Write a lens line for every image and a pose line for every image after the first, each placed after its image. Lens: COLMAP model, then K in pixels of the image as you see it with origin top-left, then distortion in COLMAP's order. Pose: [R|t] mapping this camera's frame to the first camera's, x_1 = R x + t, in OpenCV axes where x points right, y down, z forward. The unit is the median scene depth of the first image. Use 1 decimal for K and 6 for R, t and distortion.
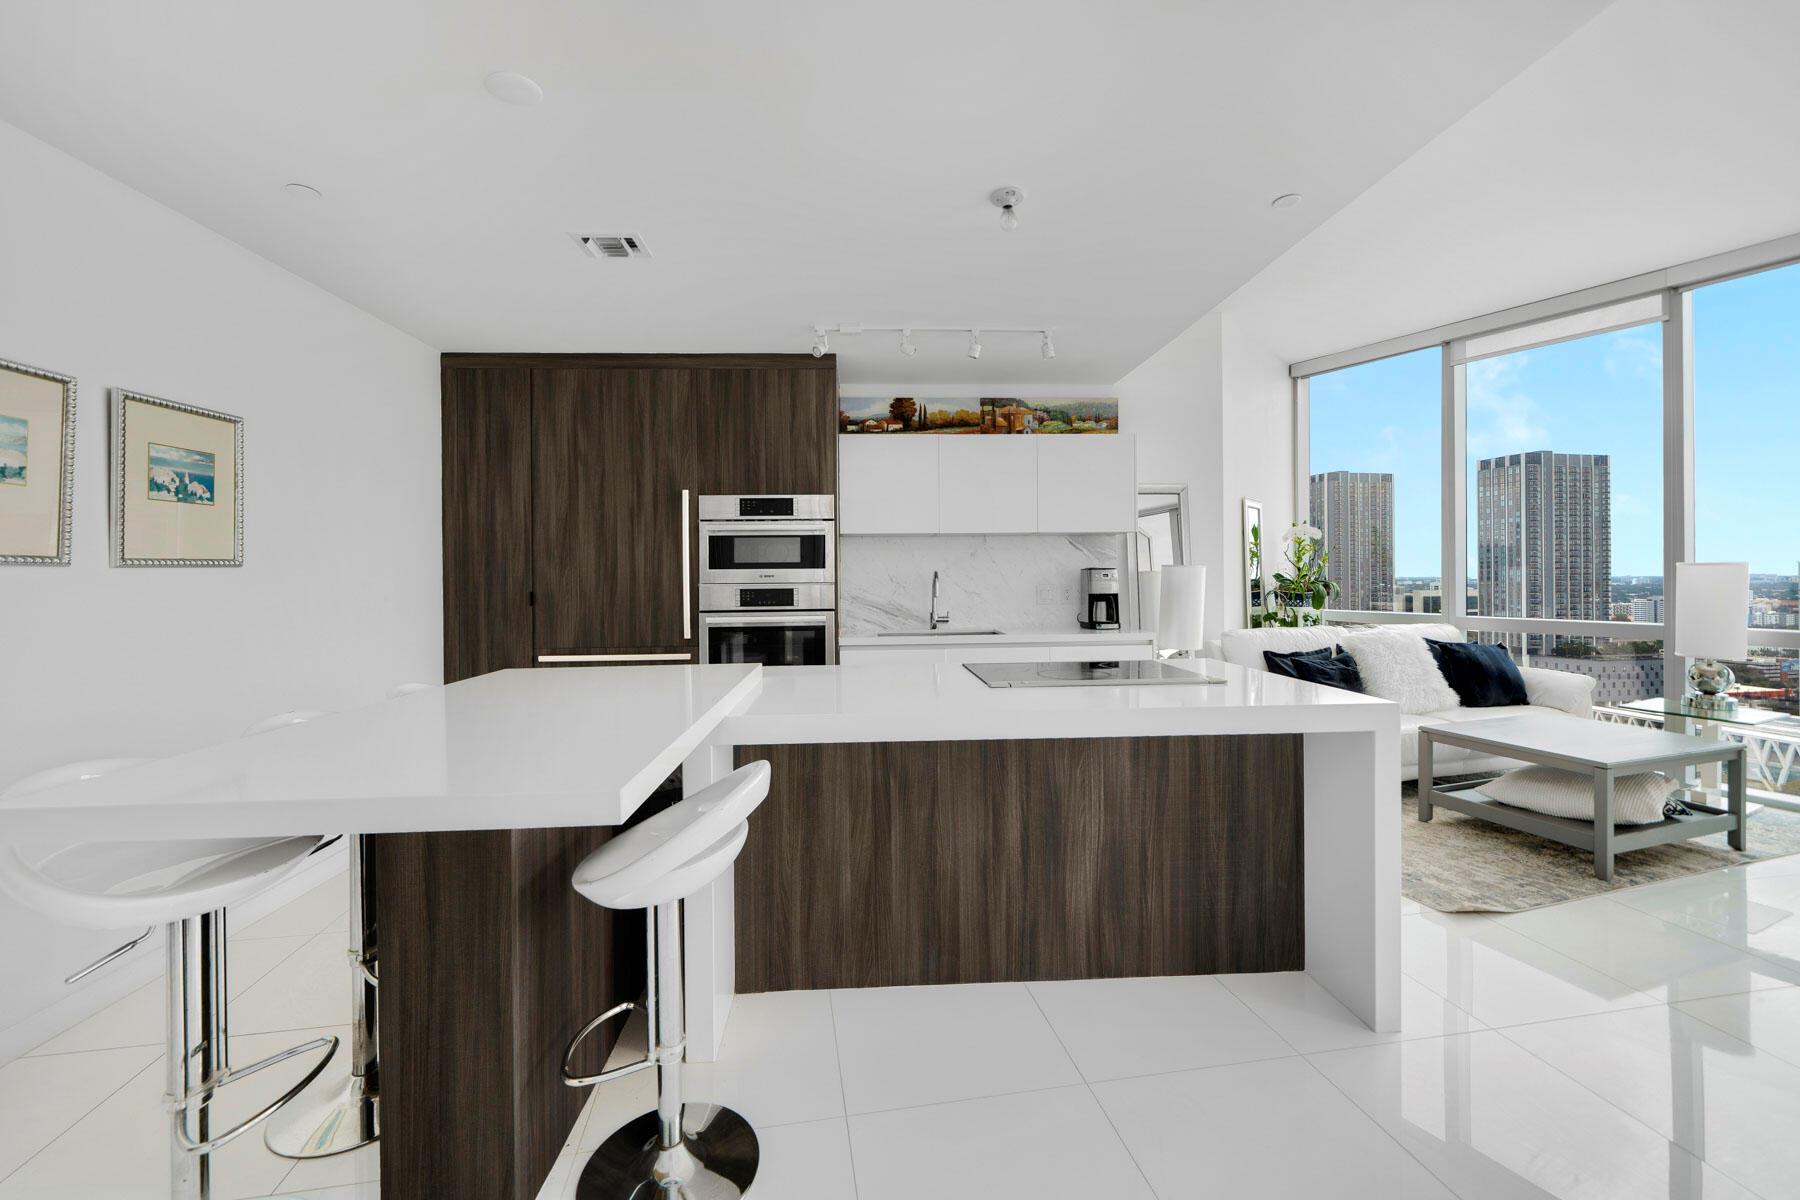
lens RADIAL K [[700.0, 0, 894.0], [0, 700.0, 581.0], [0, 0, 1]] dist [-0.006920, 0.001050]
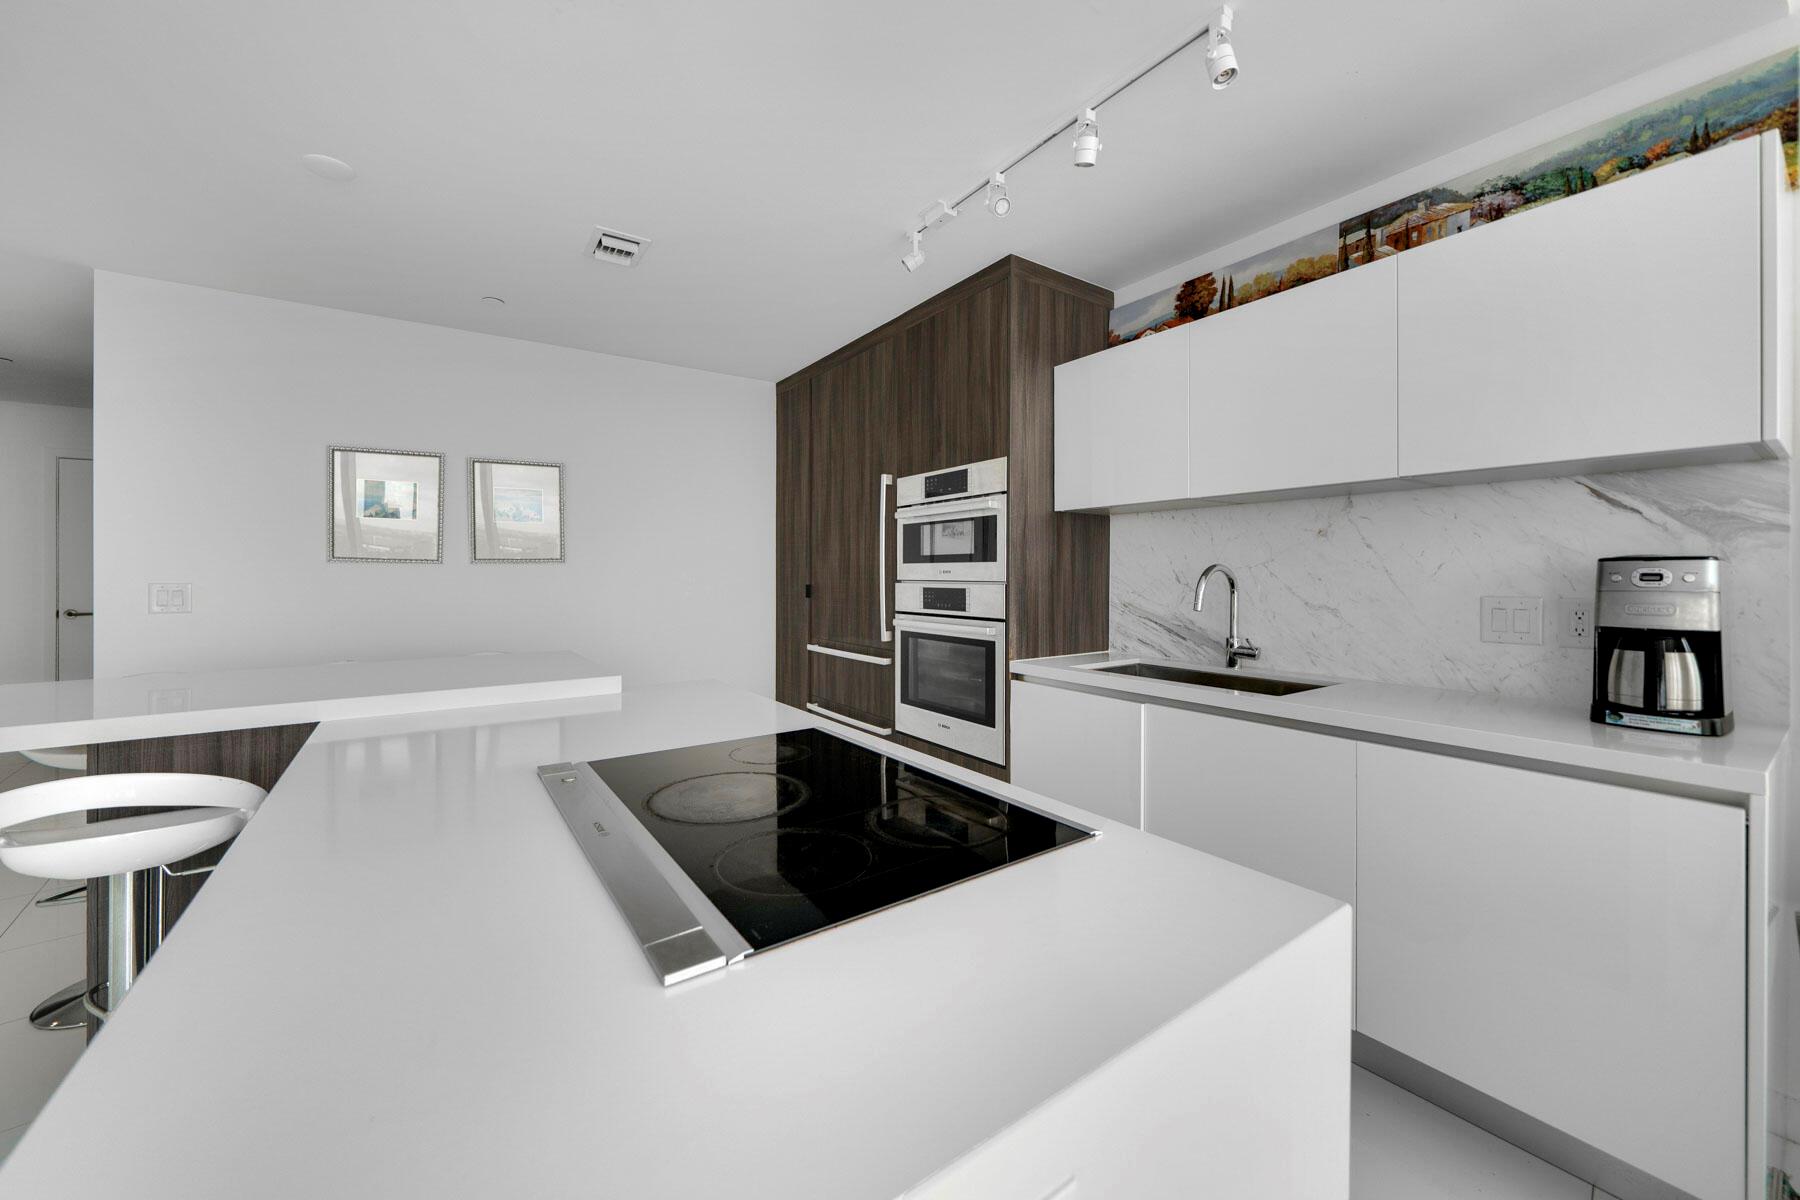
lens RADIAL K [[685.1, 0, 864.8], [0, 685.1, 568.2], [0, 0, 1]] dist [-0.007826, 0.000514]
pose [[0.506721, 0.003624, -0.862102, 0.428142], [-0.012013, 0.999924, -0.002857, -0.007859], [0.862026, 0.011804, 0.506726, 0.523986]]
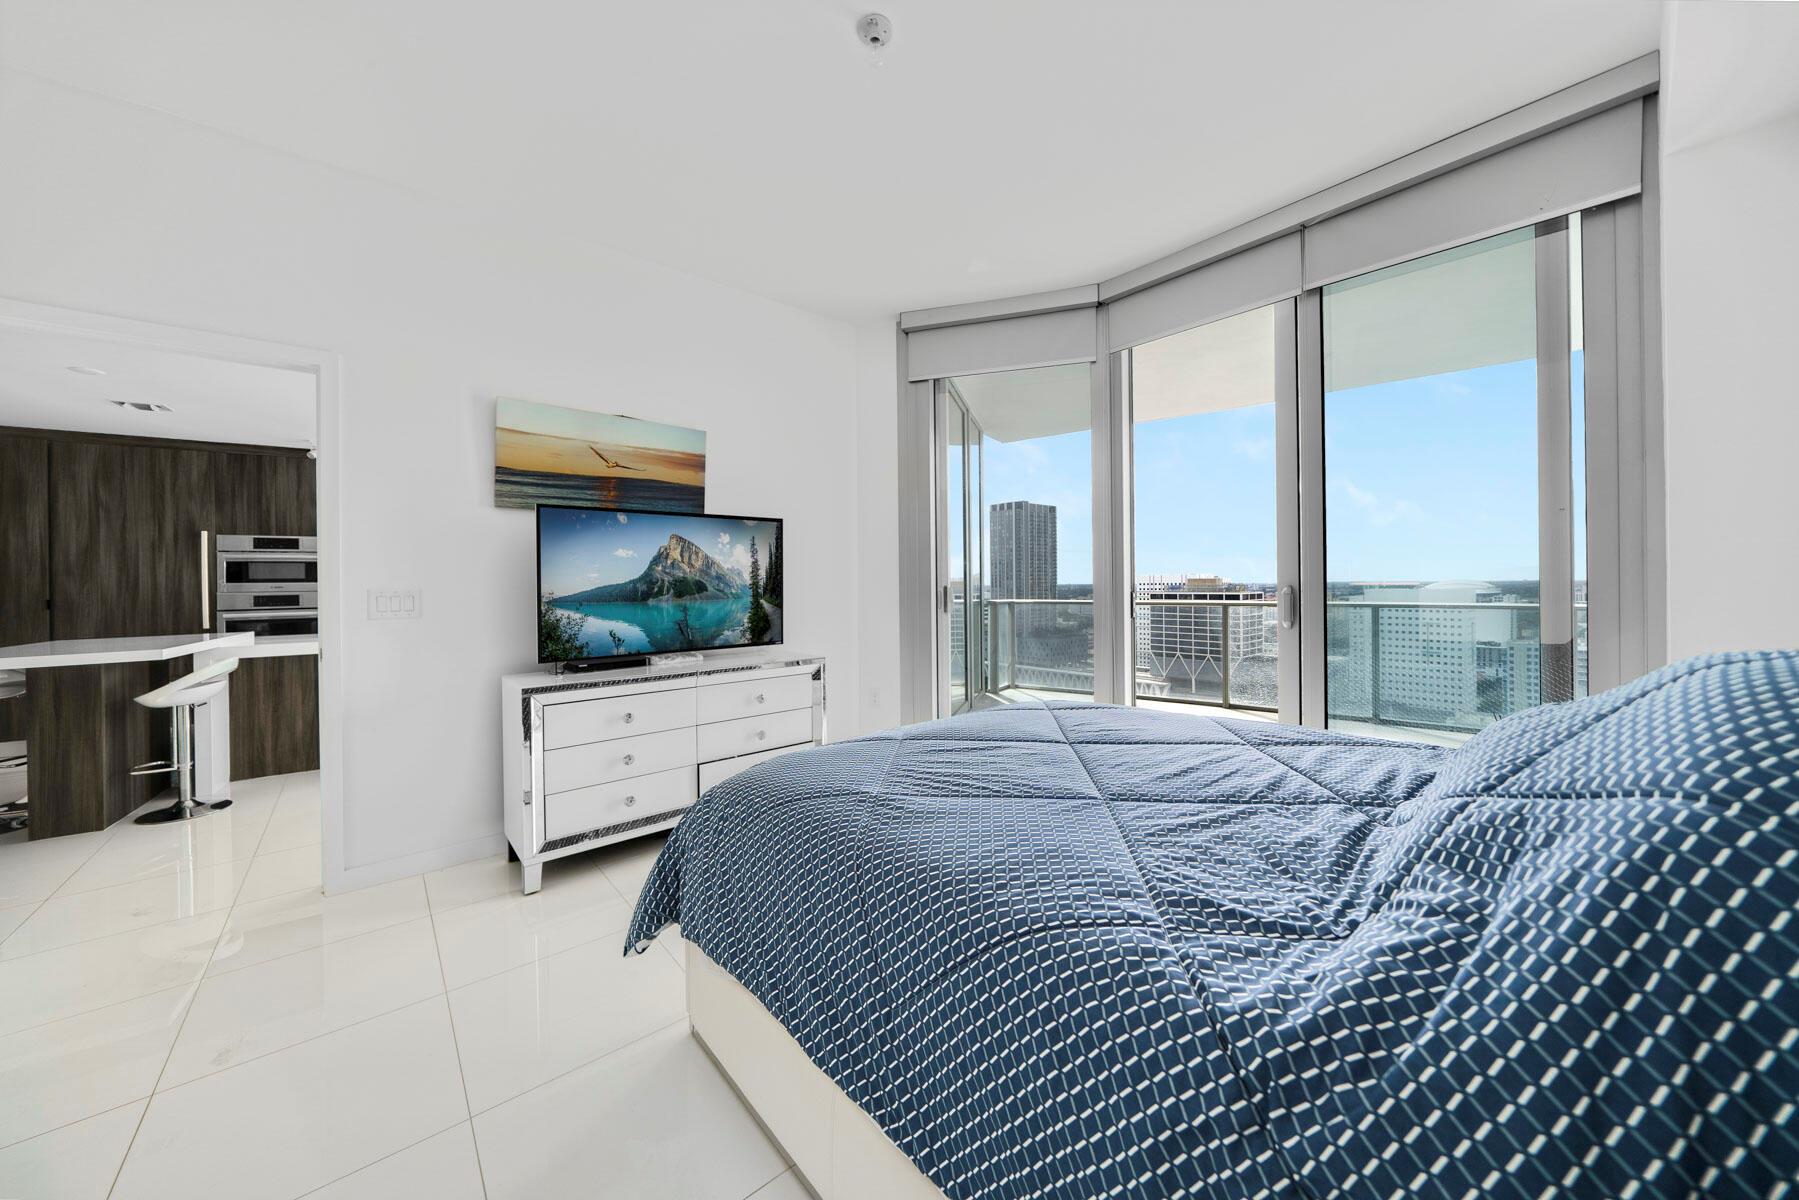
lens RADIAL K [[625.6, 0, 895.9], [0, 625.6, 583.1], [0, 0, 1]] dist [-0.006914, 0.000160]
pose [[0.861082, -0.003498, 0.508454, 0.304589], [0.009221, 0.999919, -0.008738, 0.008596], [-0.508383, 0.012213, 0.861045, -0.906294]]
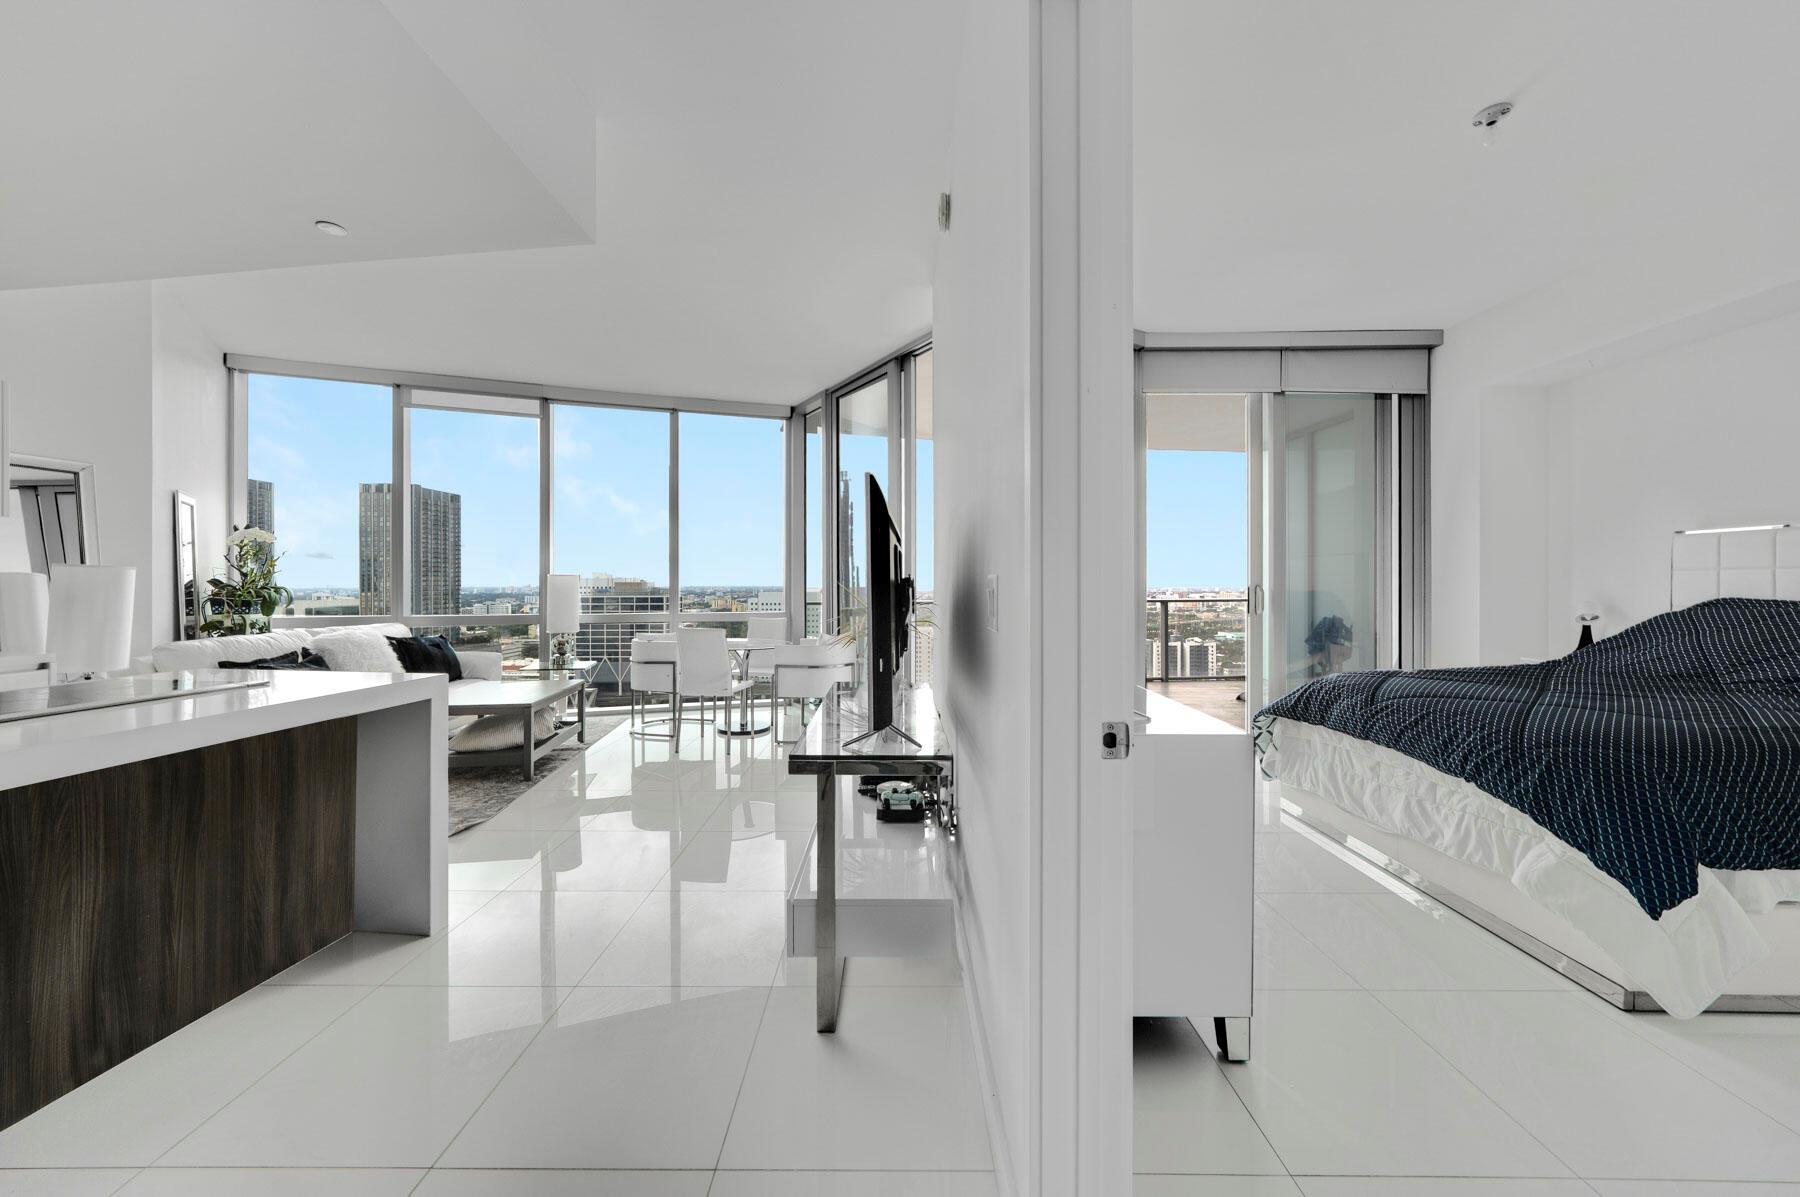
lens RADIAL K [[625.9, 0, 894.2], [0, 625.9, 595.1], [0, 0, 1]] dist [-0.006914, 0.000160]
pose [[0.163332, -0.013947, 0.986473, -0.141775], [0.008918, 0.999880, 0.012660, 0.011360], [-0.986531, 0.006730, 0.163437, -0.008444]]
